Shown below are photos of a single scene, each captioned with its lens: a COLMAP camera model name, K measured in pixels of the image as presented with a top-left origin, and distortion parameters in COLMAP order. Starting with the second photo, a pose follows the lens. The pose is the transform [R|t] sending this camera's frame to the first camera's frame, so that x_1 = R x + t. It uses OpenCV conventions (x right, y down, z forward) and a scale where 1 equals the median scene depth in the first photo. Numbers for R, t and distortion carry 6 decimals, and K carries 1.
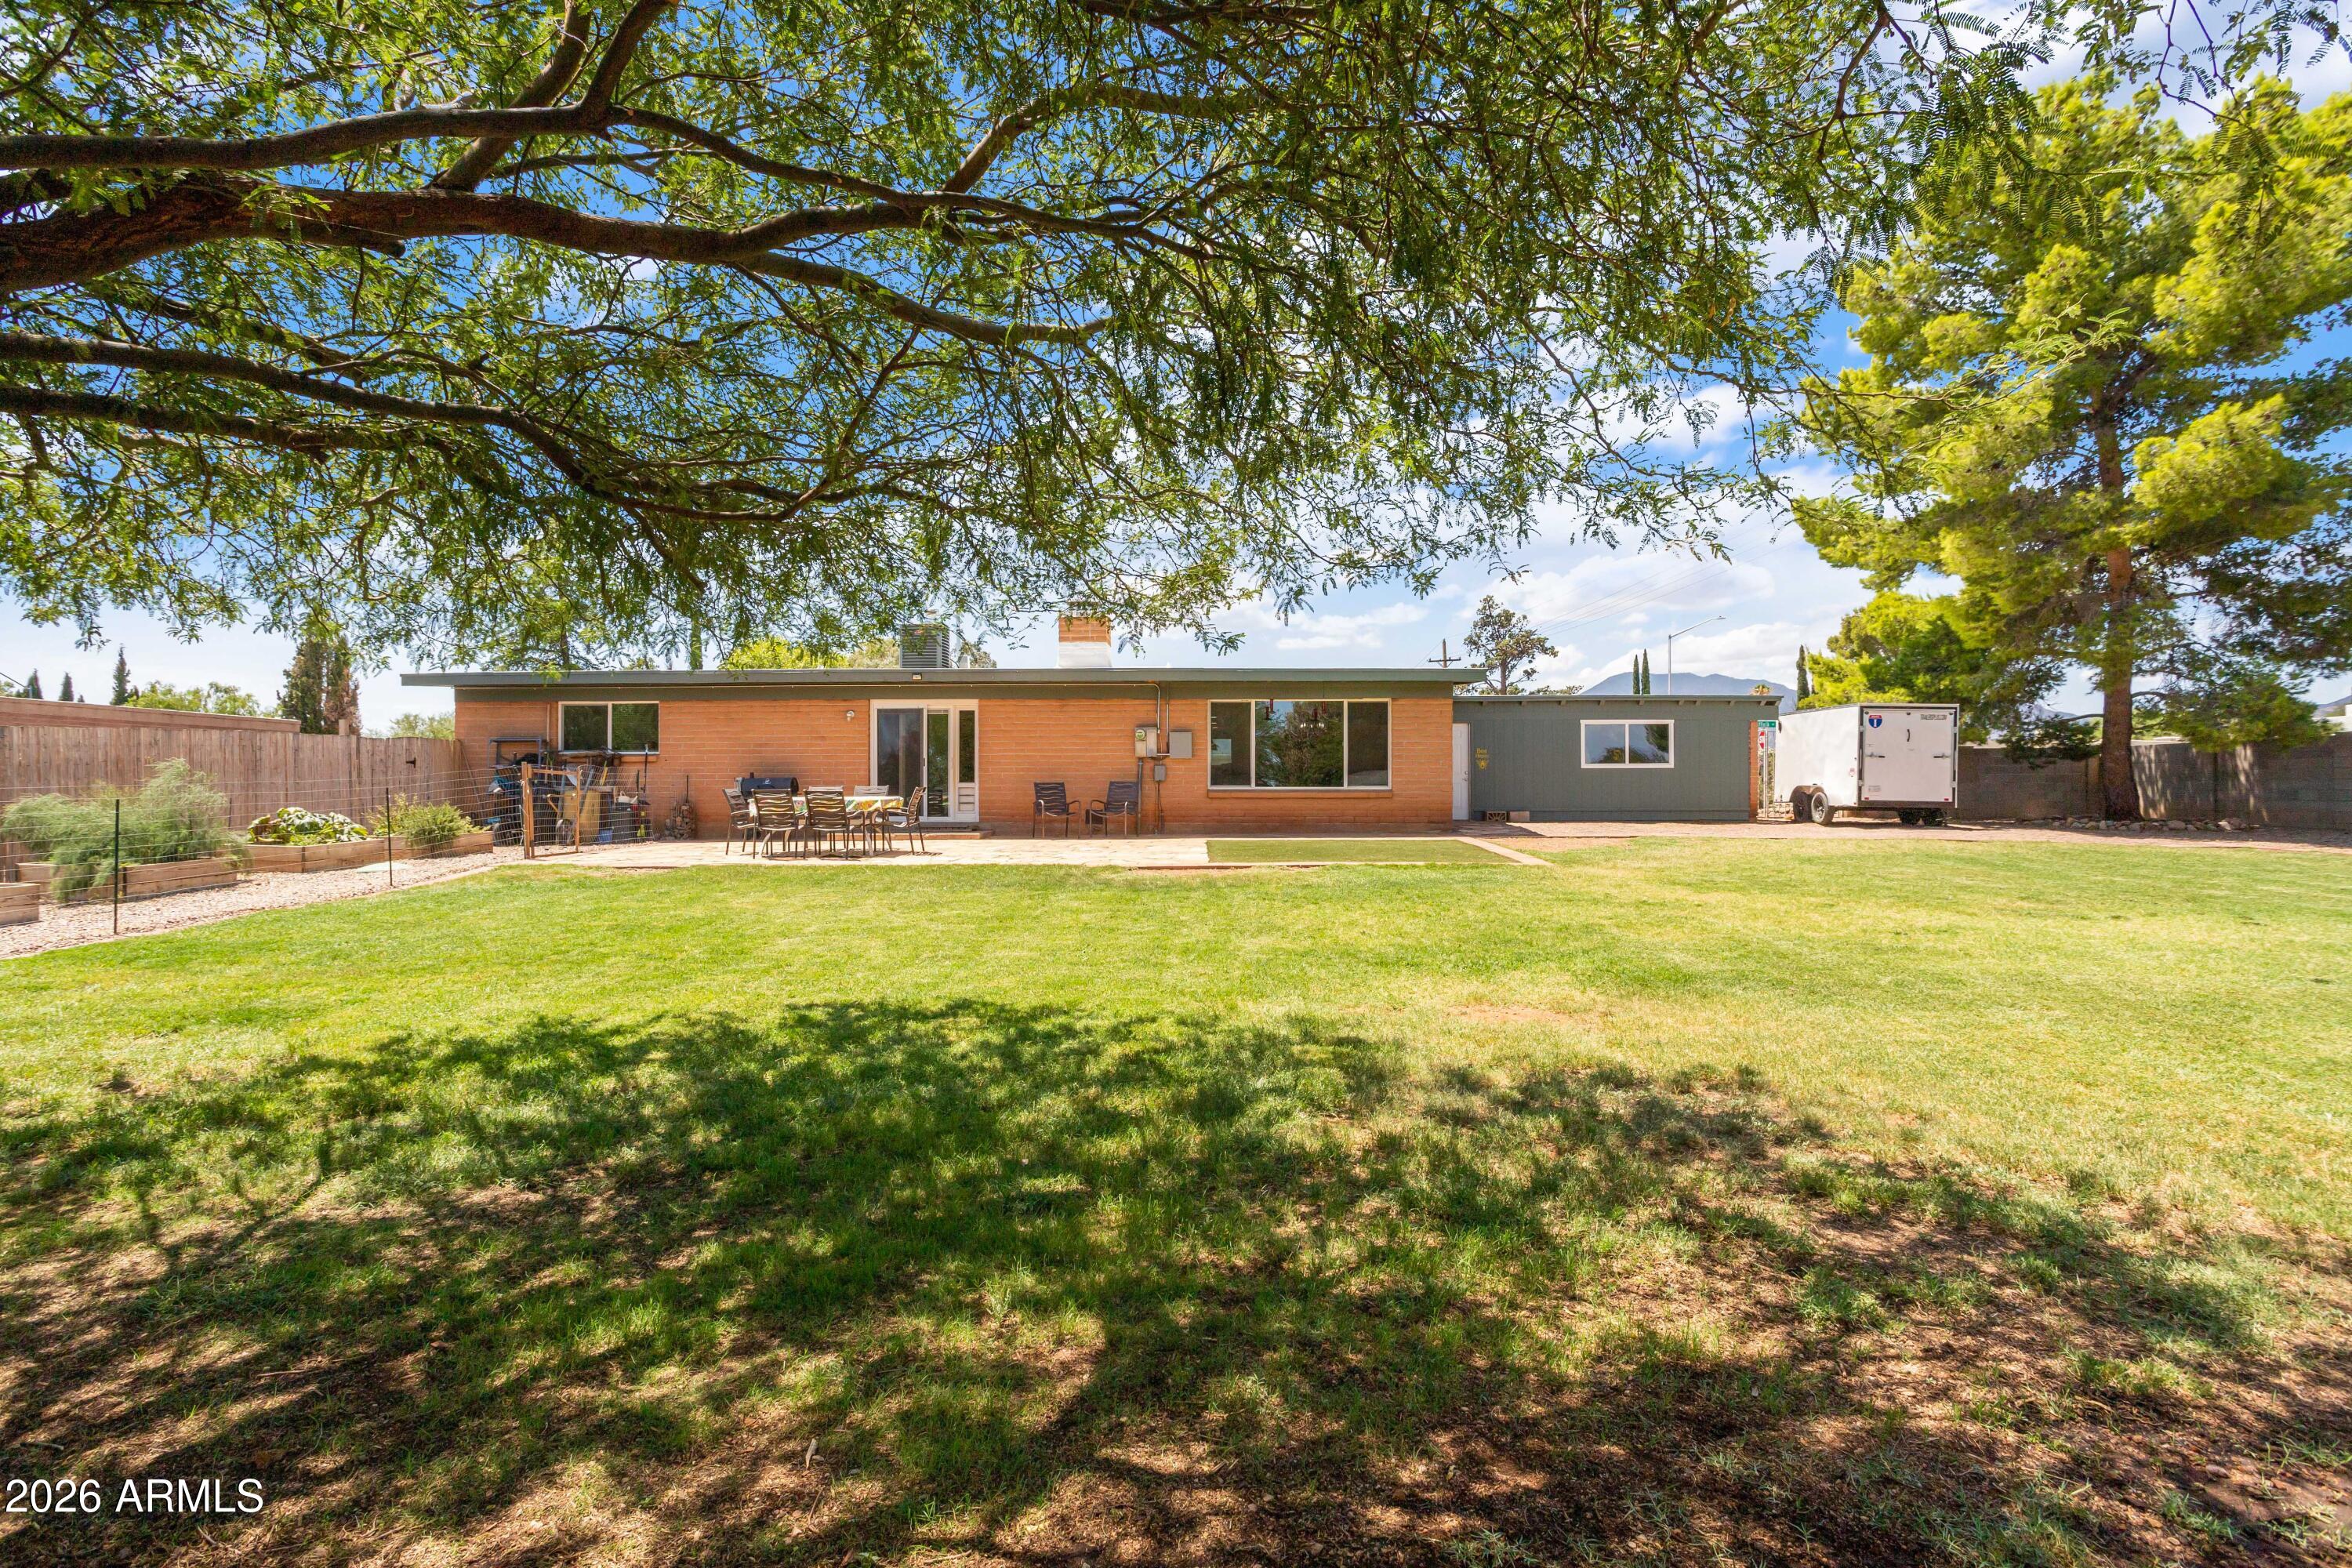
lens RADIAL K [[1140.5, 0, 1177.6], [0, 1140.5, 781.0], [0, 0, 1]] dist [-0.001222, 0.003475]
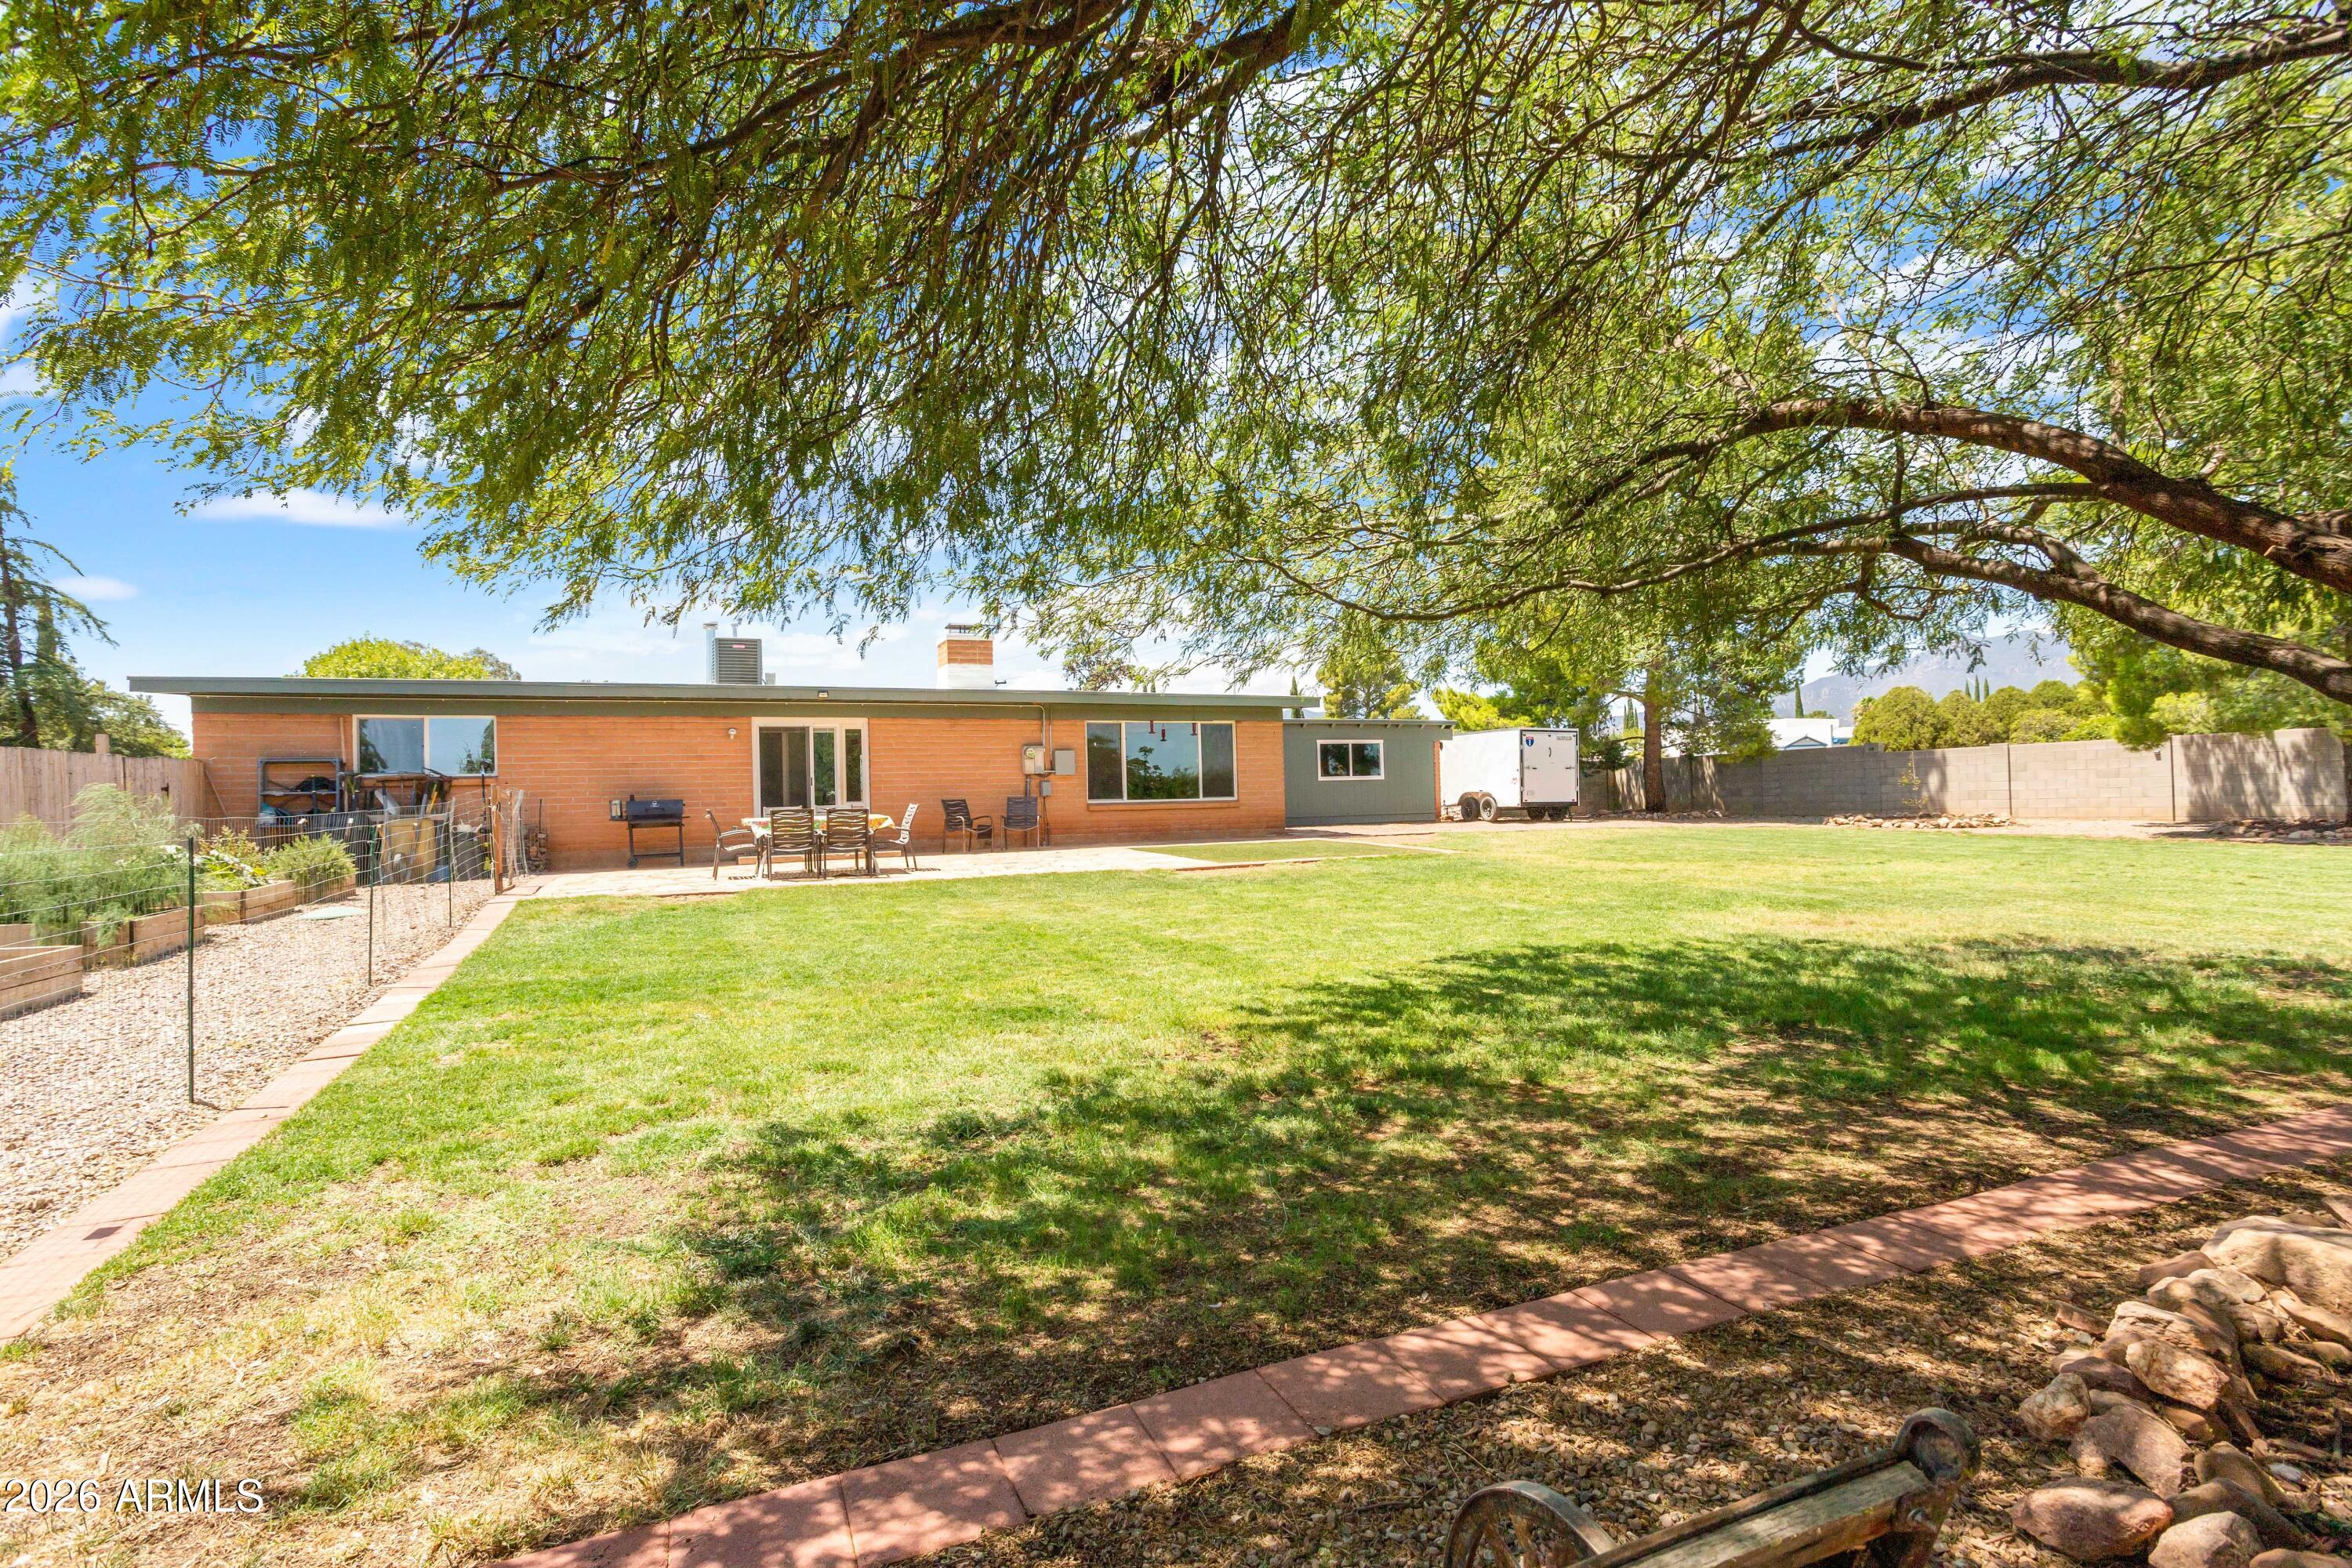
lens RADIAL K [[1140.5, 0, 1175.1], [0, 1140.5, 784.9], [0, 0, 1]] dist [-0.001222, 0.003475]
pose [[0.912507, -0.014715, 0.408796, -0.336543], [0.019892, 0.999767, -0.008413, 0.000689], [-0.408577, 0.015809, 0.912587, -0.022840]]
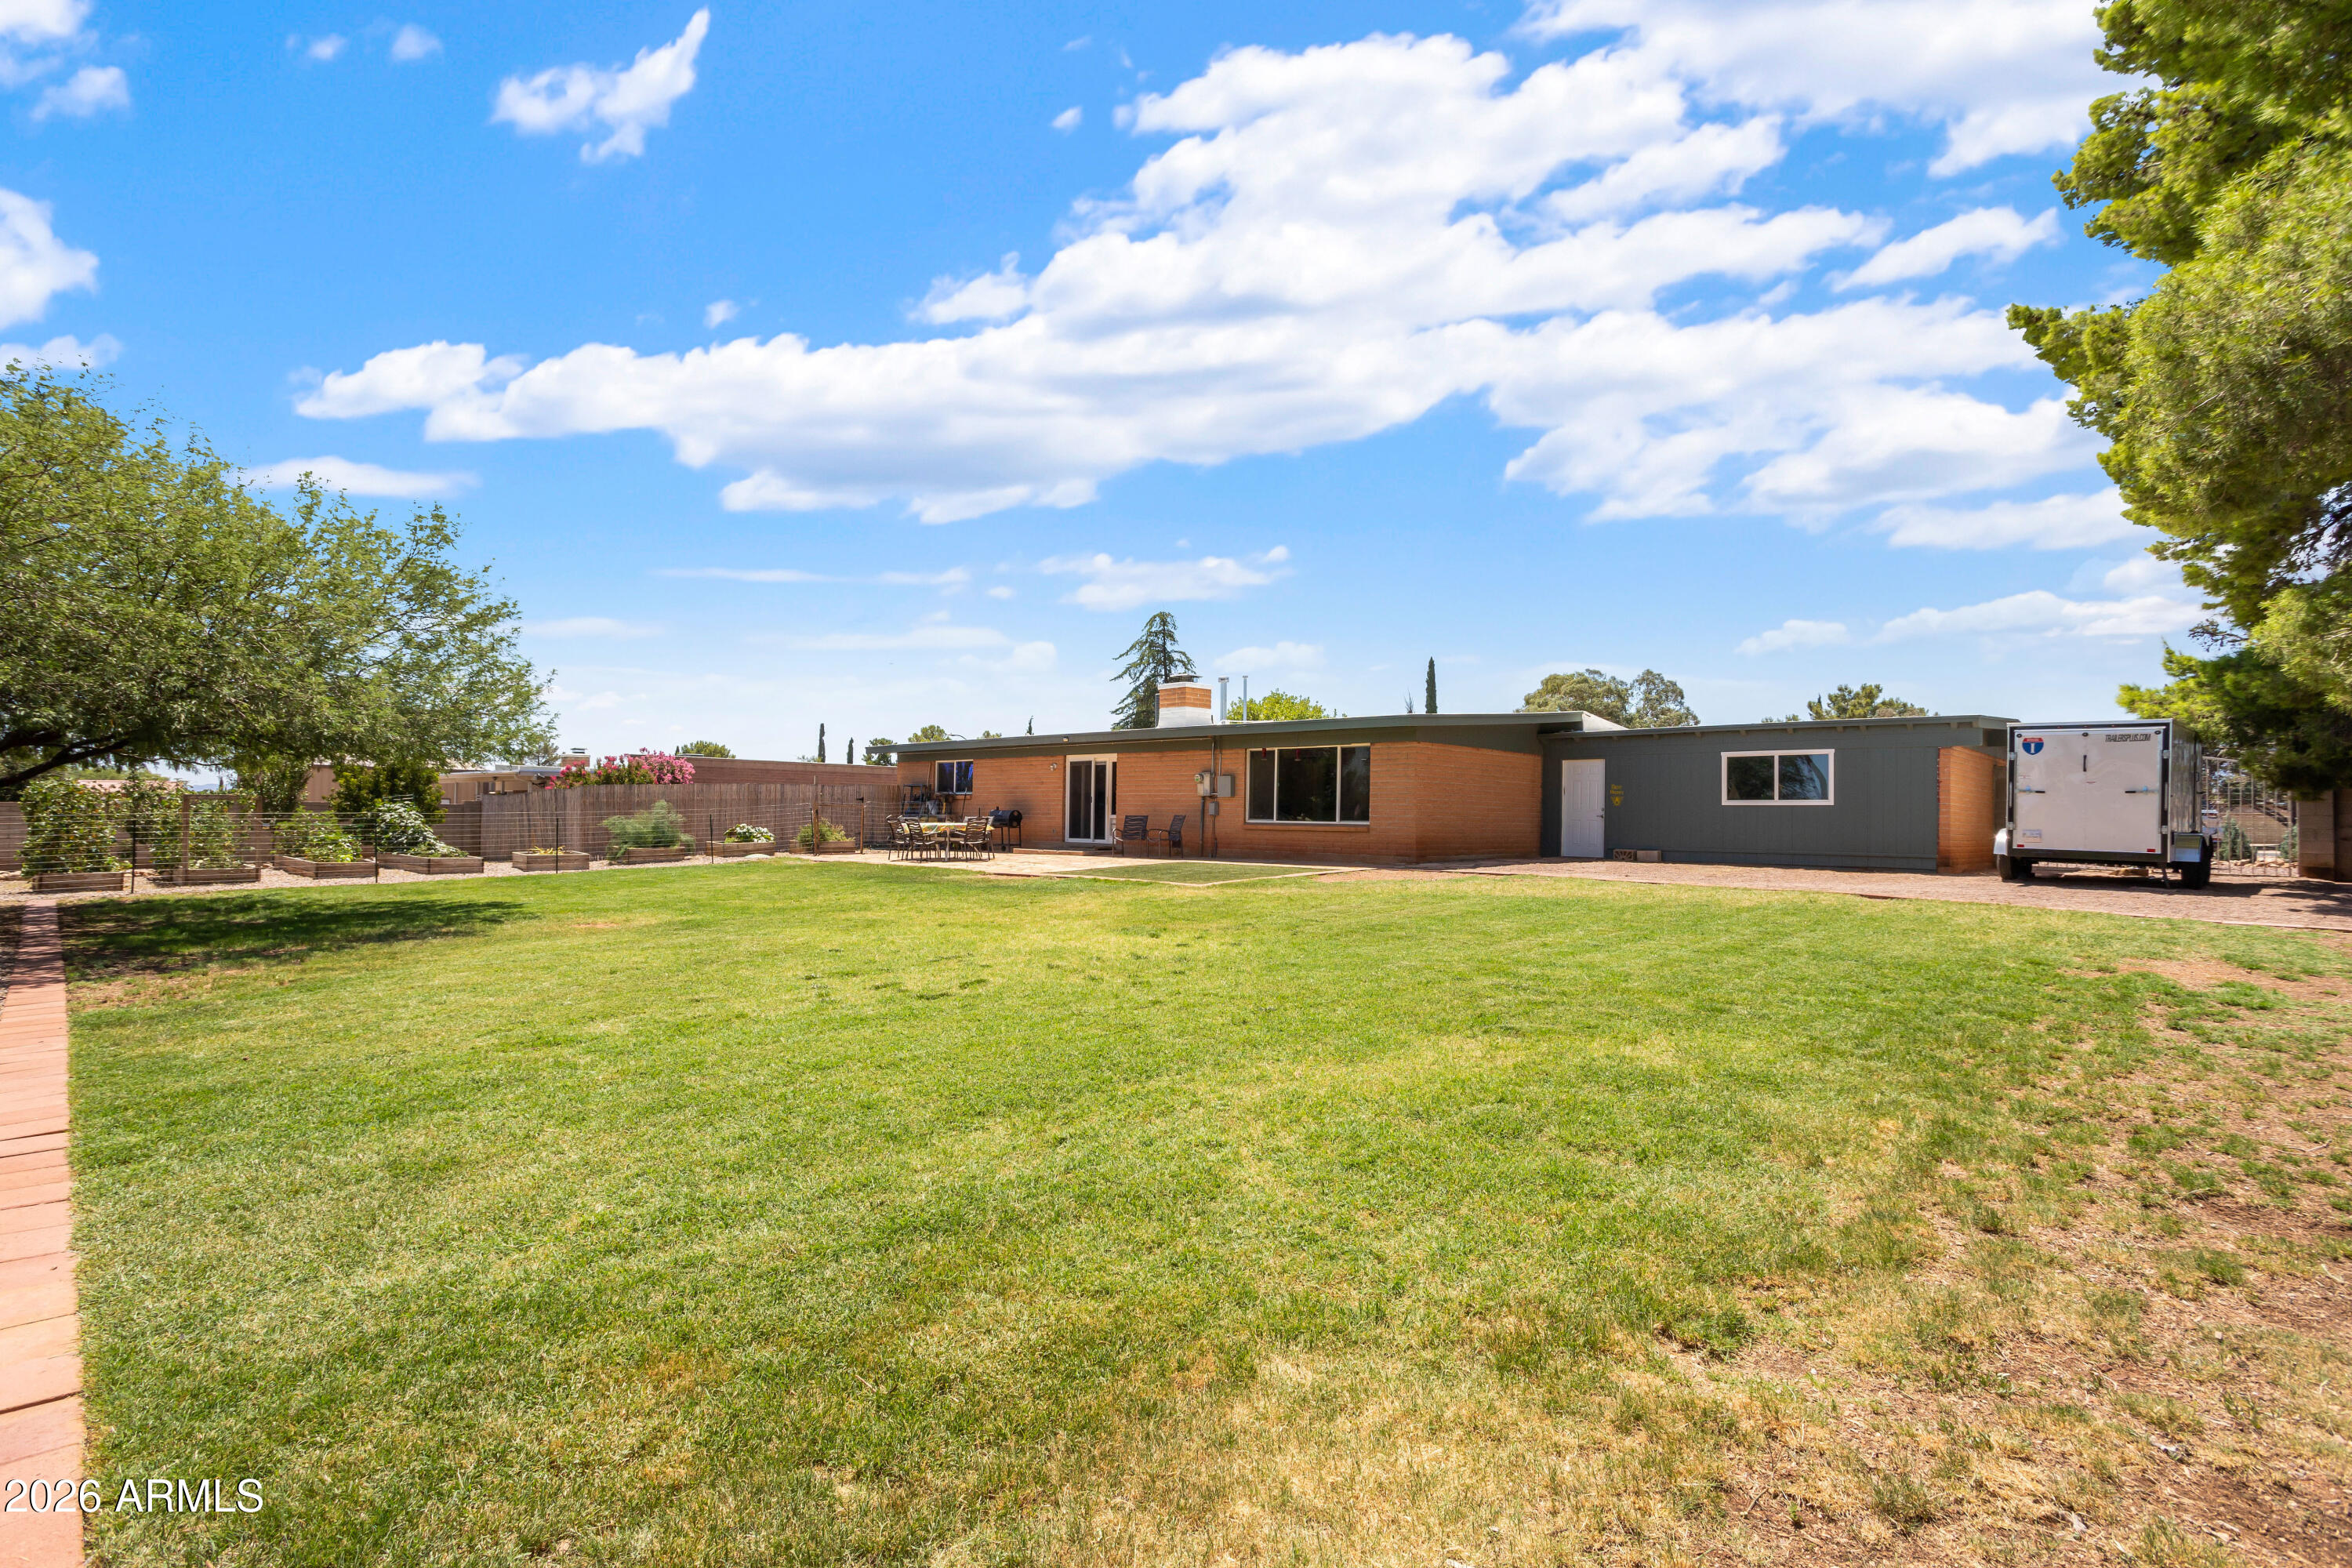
lens RADIAL K [[1140.5, 0, 1177.4], [0, 1140.5, 790.6], [0, 0, 1]] dist [-0.001222, 0.003475]
pose [[0.733532, -0.004076, -0.679643, 0.796879], [-0.005387, 0.999916, -0.011810, -0.011675], [0.679634, 0.012324, 0.733448, 0.050909]]
